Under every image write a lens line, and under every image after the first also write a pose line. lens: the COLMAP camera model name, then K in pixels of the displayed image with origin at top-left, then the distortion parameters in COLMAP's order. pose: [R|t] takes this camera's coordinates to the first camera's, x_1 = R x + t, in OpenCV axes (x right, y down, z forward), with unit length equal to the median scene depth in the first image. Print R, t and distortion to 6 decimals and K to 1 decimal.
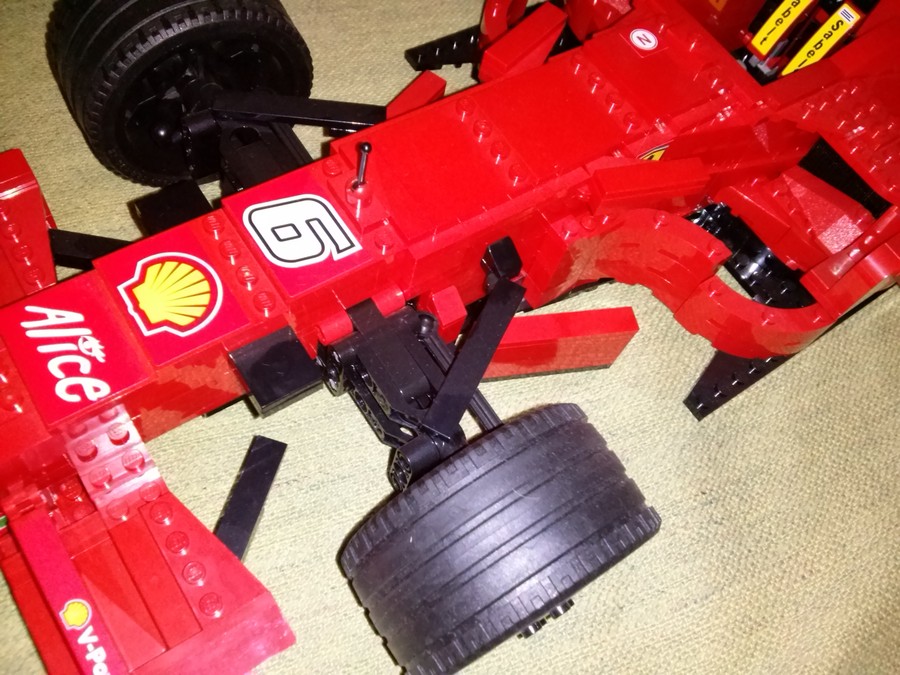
lens RADIAL K [[821.1, 0, 438.0], [0, 821.1, 354.2], [0, 0, 1]] dist [0.053448, -0.234877]
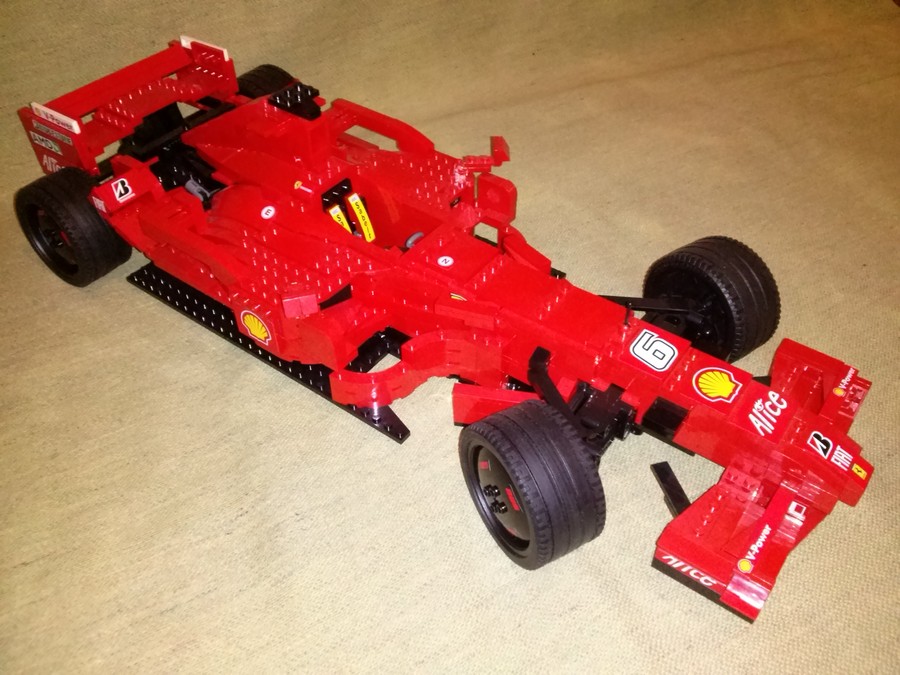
lens RADIAL K [[806.7, 0, 450.0], [0, 806.7, 337.5], [0, 0, 1]] dist [0.096029, -0.286040]
pose [[-0.328890, -0.761513, 0.558506, -1.116094], [0.812788, 0.072868, 0.577984, -1.752136], [-0.480840, 0.644040, 0.594983, 0.023997]]
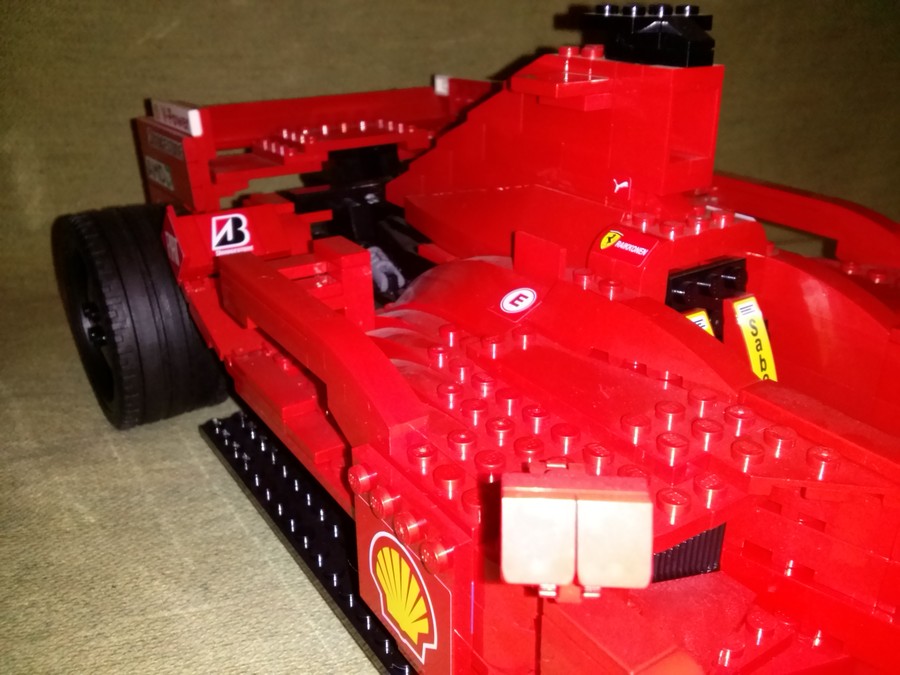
lens RADIAL K [[821.1, 0, 438.0], [0, 821.1, 354.2], [0, 0, 1]] dist [0.053448, -0.234877]
pose [[0.020140, -0.566322, 0.823938, -0.113699], [0.893037, 0.380726, 0.239858, -1.104534], [-0.449532, 0.730976, 0.513415, 1.090874]]
